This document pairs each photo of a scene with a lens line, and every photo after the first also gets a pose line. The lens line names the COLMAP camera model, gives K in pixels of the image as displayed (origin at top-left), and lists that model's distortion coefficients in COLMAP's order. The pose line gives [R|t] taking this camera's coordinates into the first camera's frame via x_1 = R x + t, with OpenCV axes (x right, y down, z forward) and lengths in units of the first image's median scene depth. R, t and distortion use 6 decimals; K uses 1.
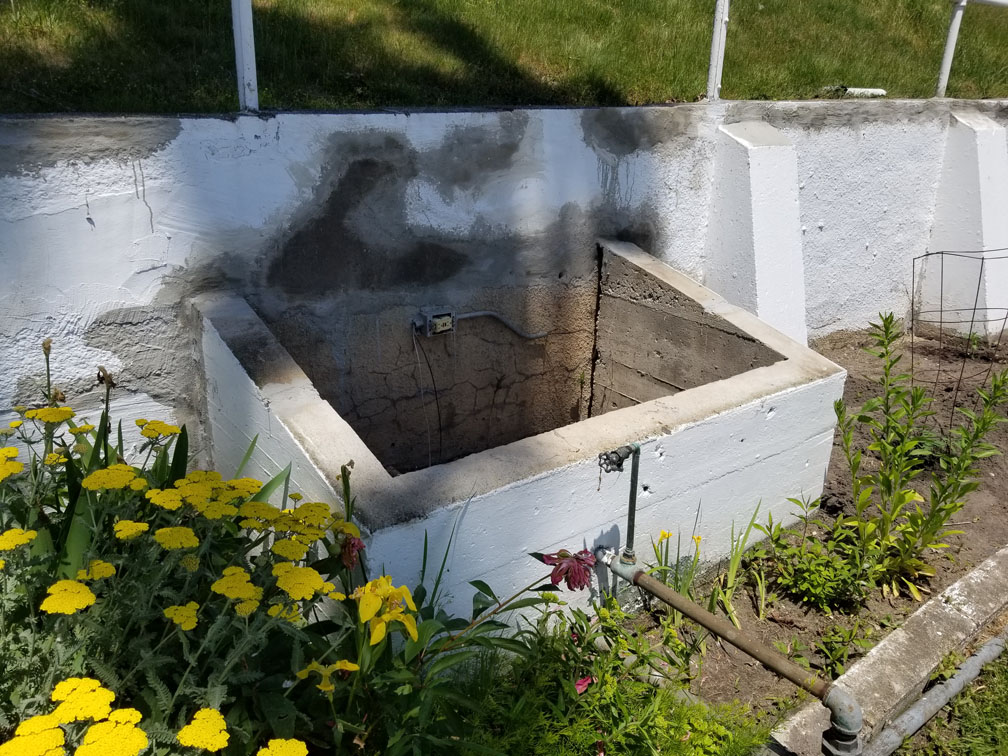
lens RADIAL K [[783.6, 0, 494.2], [0, 783.6, 383.7], [0, 0, 1]] dist [0.041800, -0.074320]
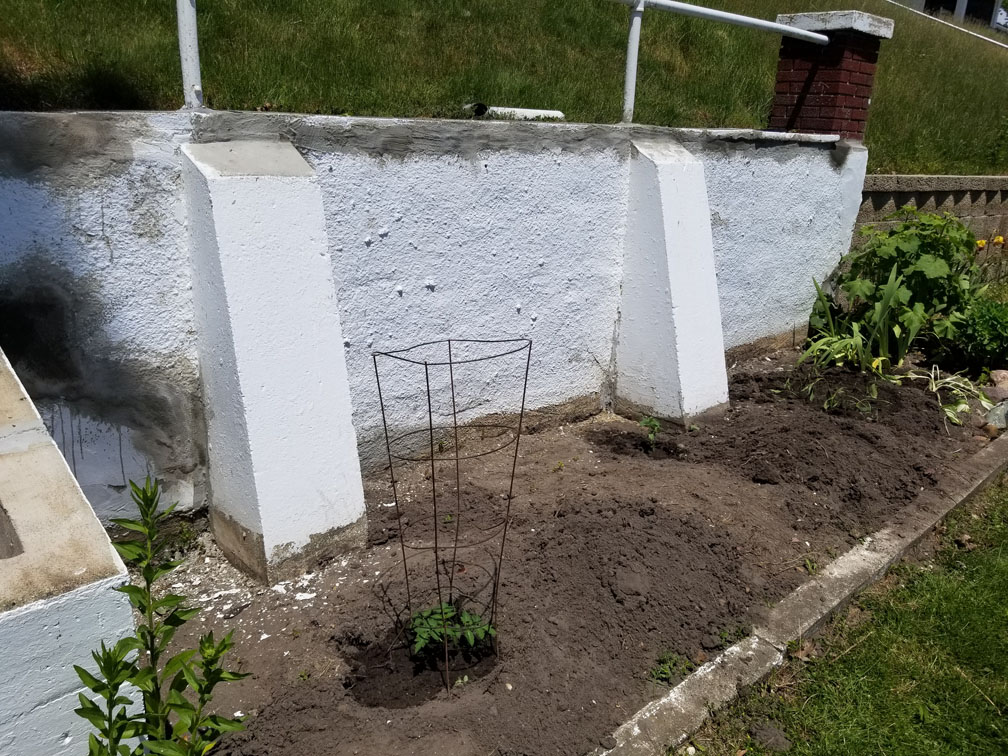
lens RADIAL K [[783.6, 0, 493.5], [0, 783.6, 384.2], [0, 0, 1]] dist [0.041800, -0.074320]
pose [[0.994488, -0.001381, 0.104838, 0.569115], [0.004628, 0.999517, -0.030735, -0.116430], [-0.104744, 0.031050, 0.994014, 0.356963]]
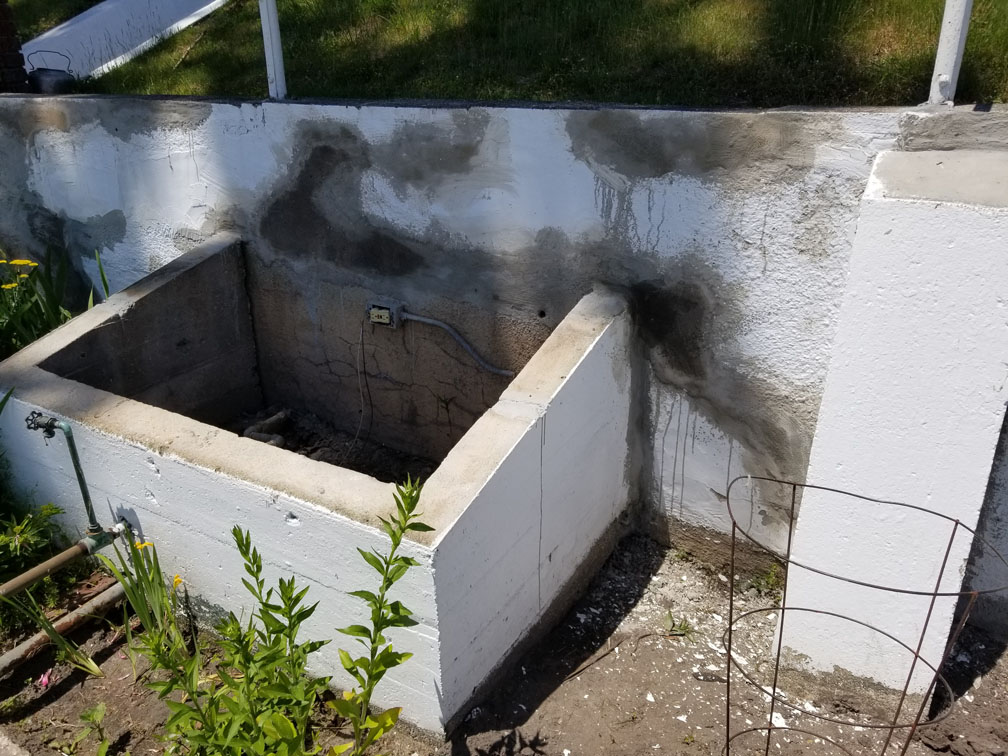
lens RADIAL K [[783.6, 0, 498.3], [0, 783.6, 384.4], [0, 0, 1]] dist [0.041800, -0.074320]
pose [[0.378345, 0.349210, -0.857267, 0.841243], [-0.313318, 0.919757, 0.236386, -0.265863], [0.871026, 0.179162, 0.457399, 0.646432]]
